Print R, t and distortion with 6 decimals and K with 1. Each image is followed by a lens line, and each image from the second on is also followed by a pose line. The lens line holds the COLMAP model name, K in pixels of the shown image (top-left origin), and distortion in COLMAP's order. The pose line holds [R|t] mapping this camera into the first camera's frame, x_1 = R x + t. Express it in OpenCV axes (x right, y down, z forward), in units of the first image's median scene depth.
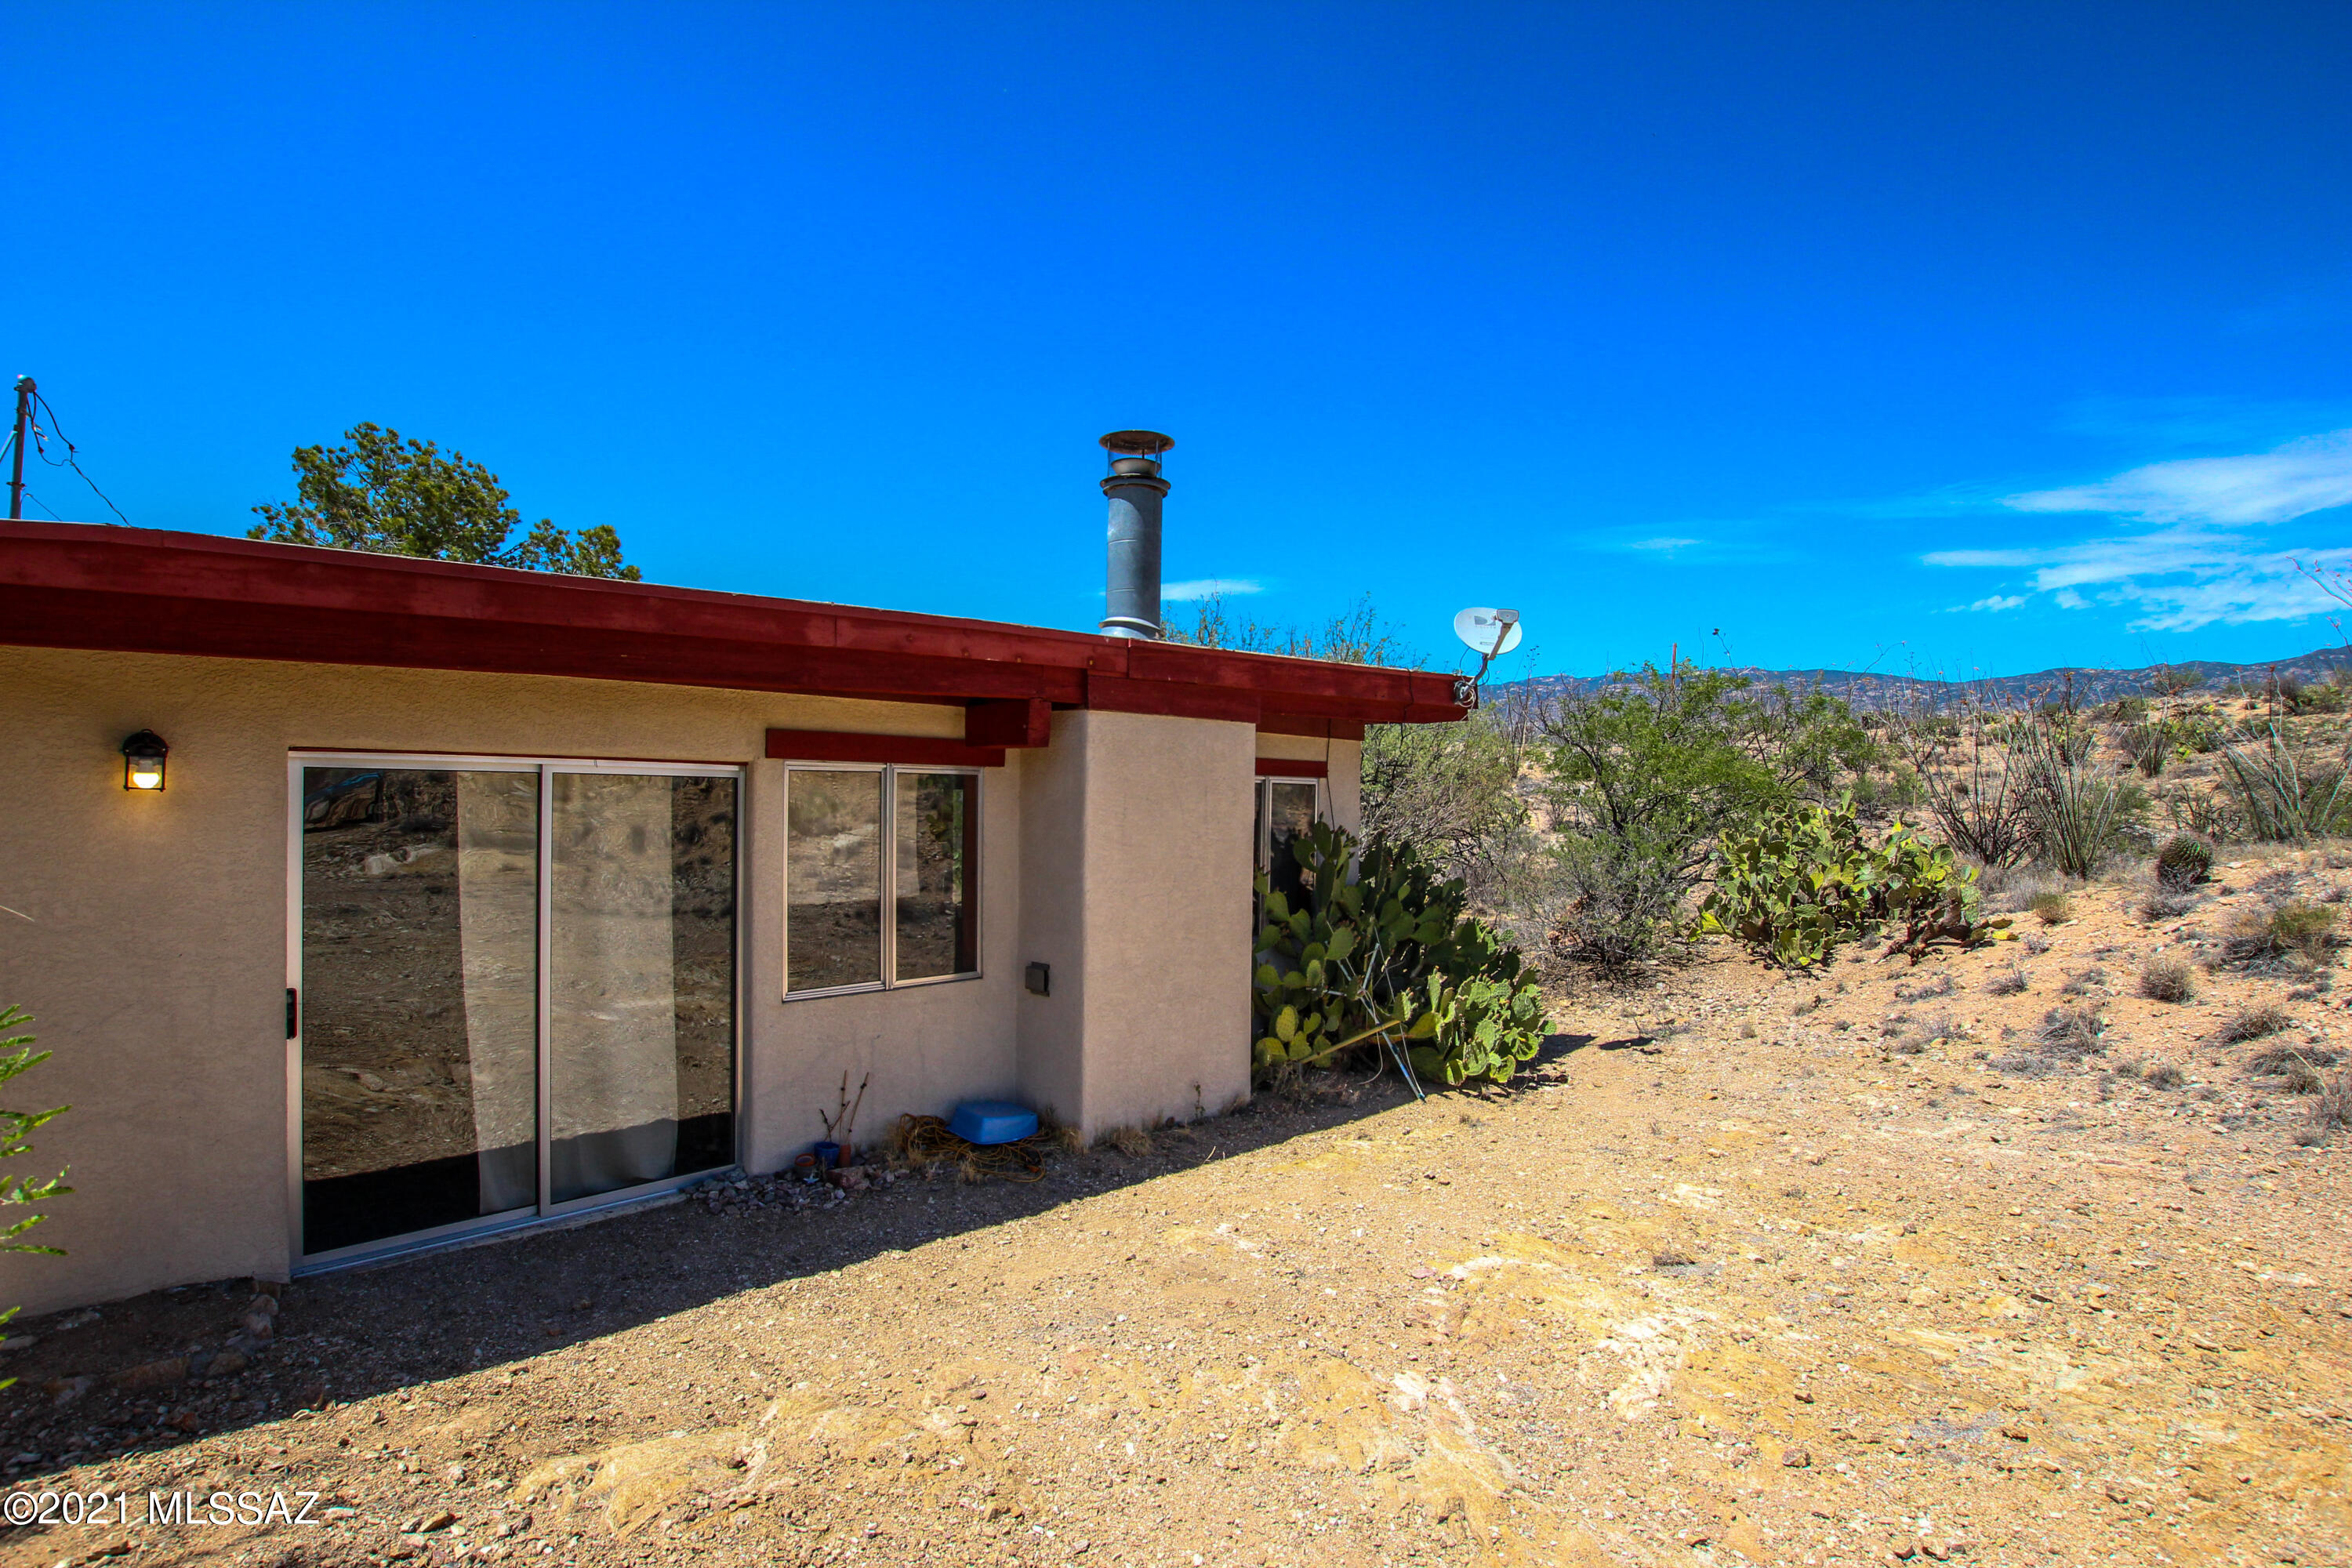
lens RADIAL K [[1074.8, 0, 1176.0], [0, 1074.8, 784.0], [0, 0, 1]] dist [0.001494, 0.000474]
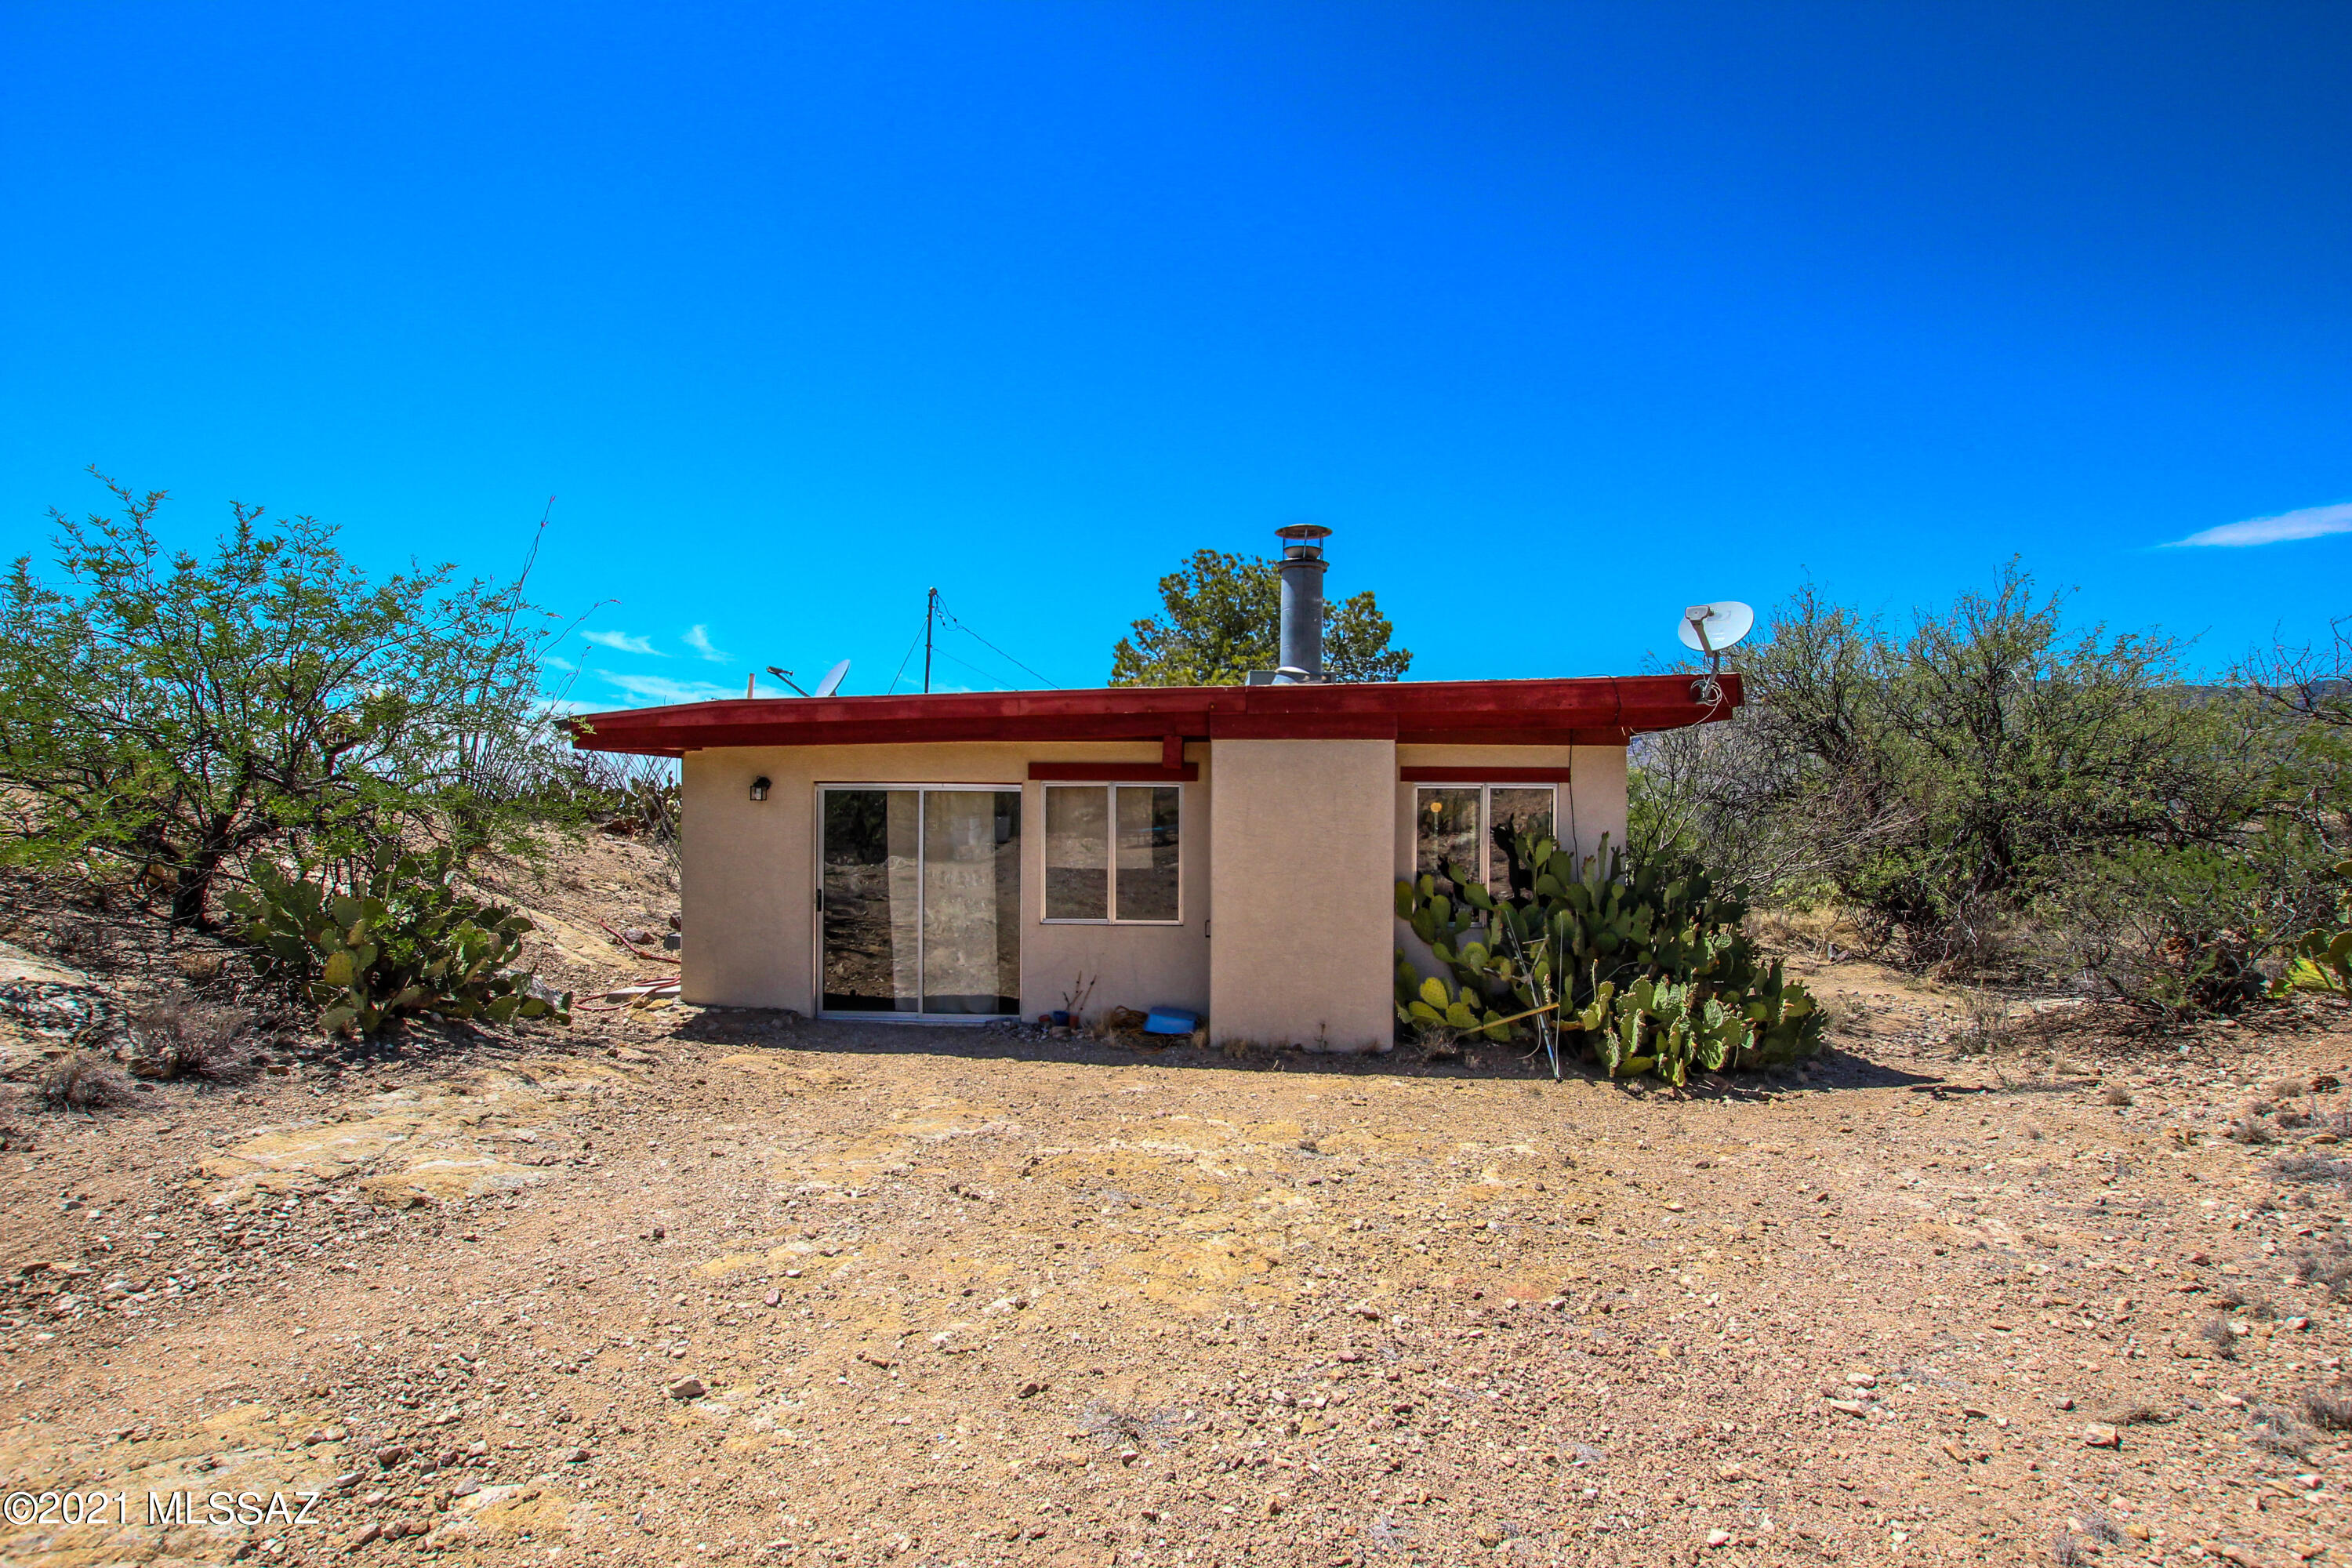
lens RADIAL K [[1074.8, 0, 1176.0], [0, 1074.8, 784.0], [0, 0, 1]] dist [0.001494, 0.000474]
pose [[0.706780, -0.028060, -0.706877, 0.864974], [0.012127, 0.999547, -0.027553, 0.028020], [0.707329, 0.010902, 0.706800, -0.042105]]
